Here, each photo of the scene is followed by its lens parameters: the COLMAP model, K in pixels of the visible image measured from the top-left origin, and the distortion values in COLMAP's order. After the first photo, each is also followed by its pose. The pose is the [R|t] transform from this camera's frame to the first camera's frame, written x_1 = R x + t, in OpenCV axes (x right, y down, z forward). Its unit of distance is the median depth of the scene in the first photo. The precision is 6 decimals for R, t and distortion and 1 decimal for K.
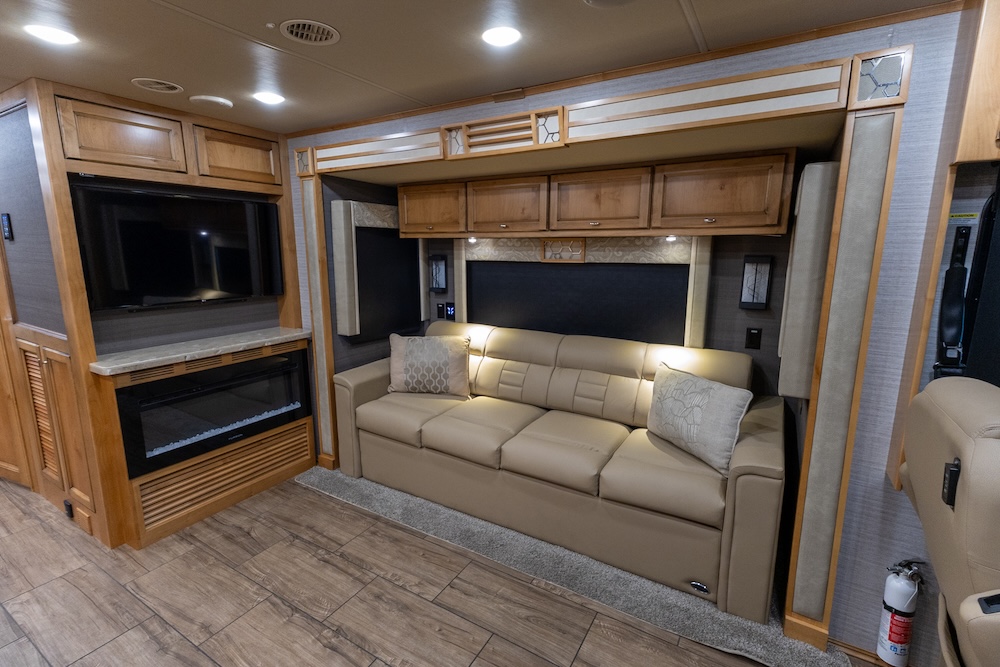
lens RADIAL K [[459.7, 0, 500.0], [0, 459.7, 333.5], [0, 0, 1]] dist [0.023006, -0.007185]
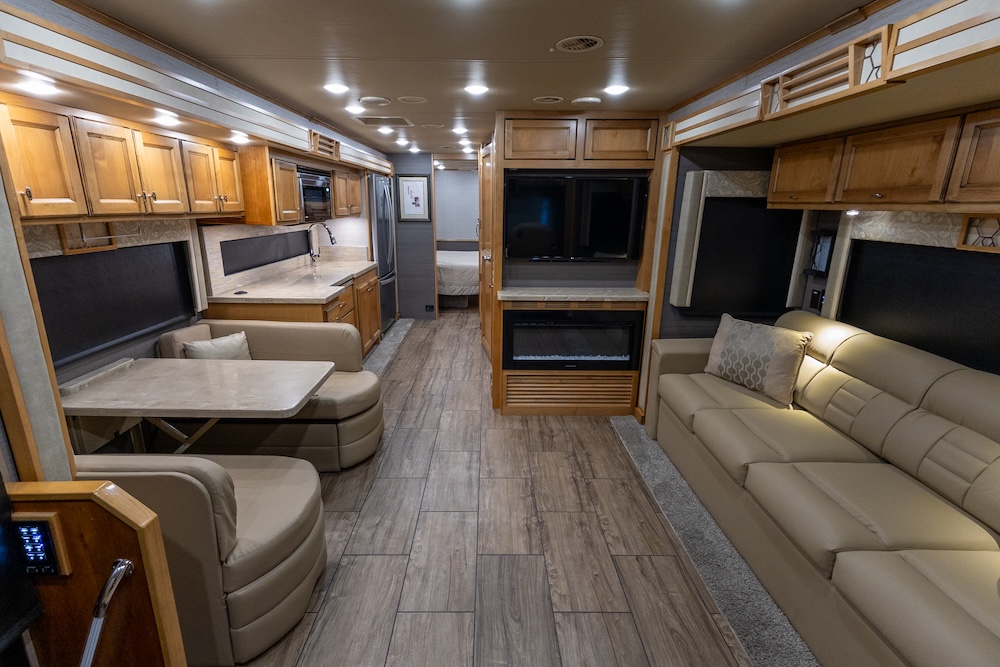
lens RADIAL K [[463.6, 0, 488.4], [0, 463.6, 333.3], [0, 0, 1]] dist [0.016118, -0.000567]
pose [[0.517967, 0.232975, -0.823063, 0.350393], [-0.165493, 0.971310, 0.170791, -0.048156], [0.839239, 0.047747, 0.541662, 0.101275]]
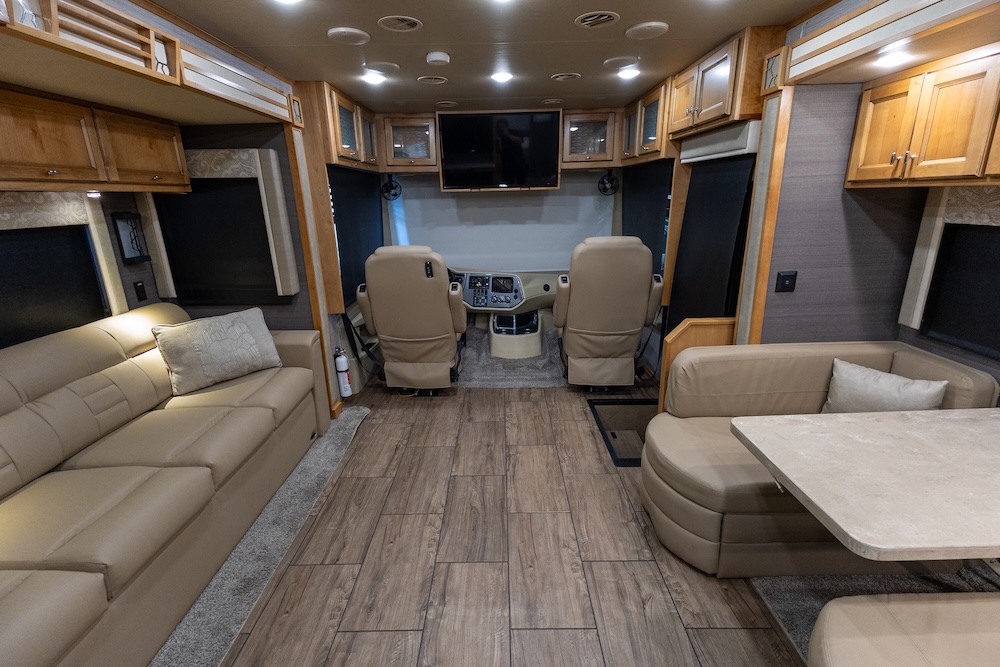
lens RADIAL K [[459.7, 0, 500.0], [0, 459.7, 333.5], [0, 0, 1]] dist [0.023006, -0.007185]
pose [[-0.517607, -0.234258, 0.822925, -0.730839], [0.180609, 0.910205, 0.372704, -0.138762], [-0.836339, 0.341542, -0.428819, 0.732693]]
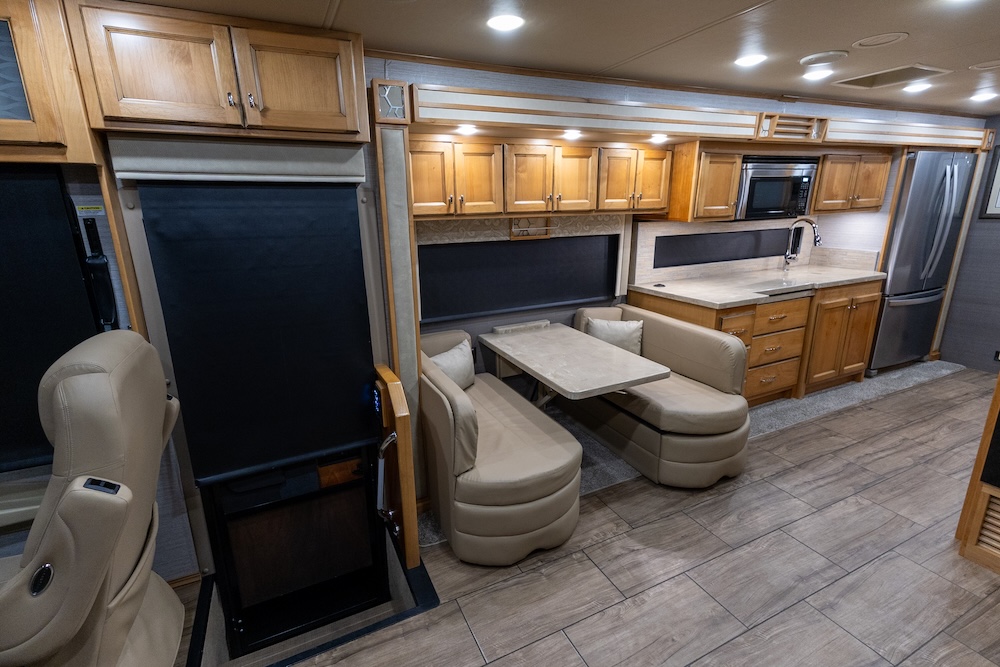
lens RADIAL K [[459.7, 0, 500.0], [0, 459.7, 333.5], [0, 0, 1]] dist [0.023006, -0.007185]
pose [[-0.547906, 0.235497, -0.802708, 0.281938], [-0.134920, 0.922118, 0.362622, -0.114902], [0.825588, 0.306984, -0.473461, 0.487054]]
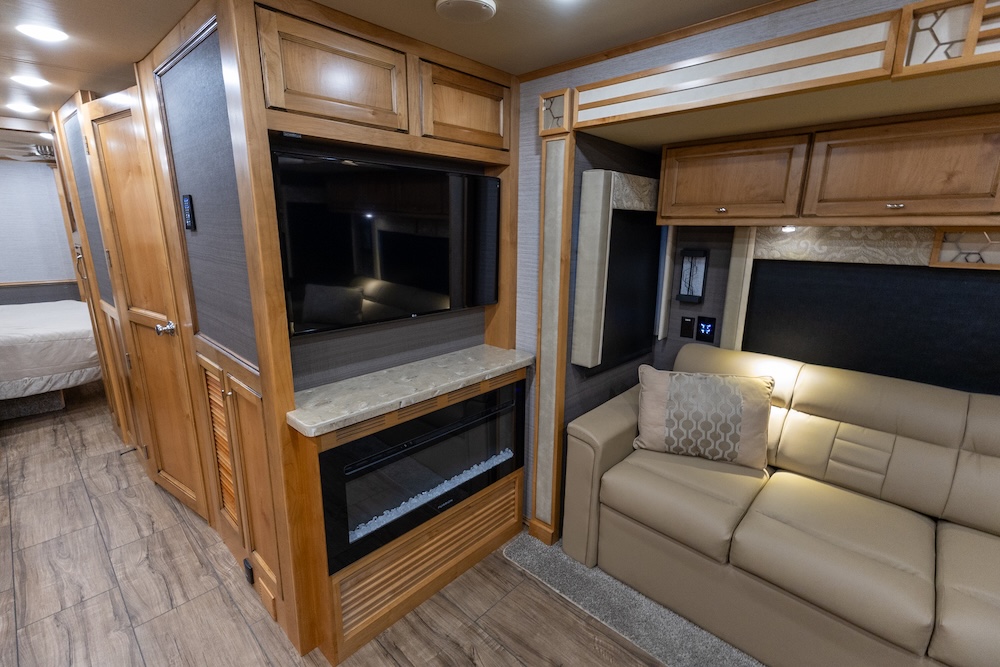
lens RADIAL K [[459.7, 0, 500.0], [0, 459.7, 333.5], [0, 0, 1]] dist [0.023006, -0.007185]
pose [[0.976410, 0.052993, -0.209323, -0.347309], [-0.043861, 0.997882, 0.048033, -0.080738], [0.211425, -0.037719, 0.976666, 0.320135]]
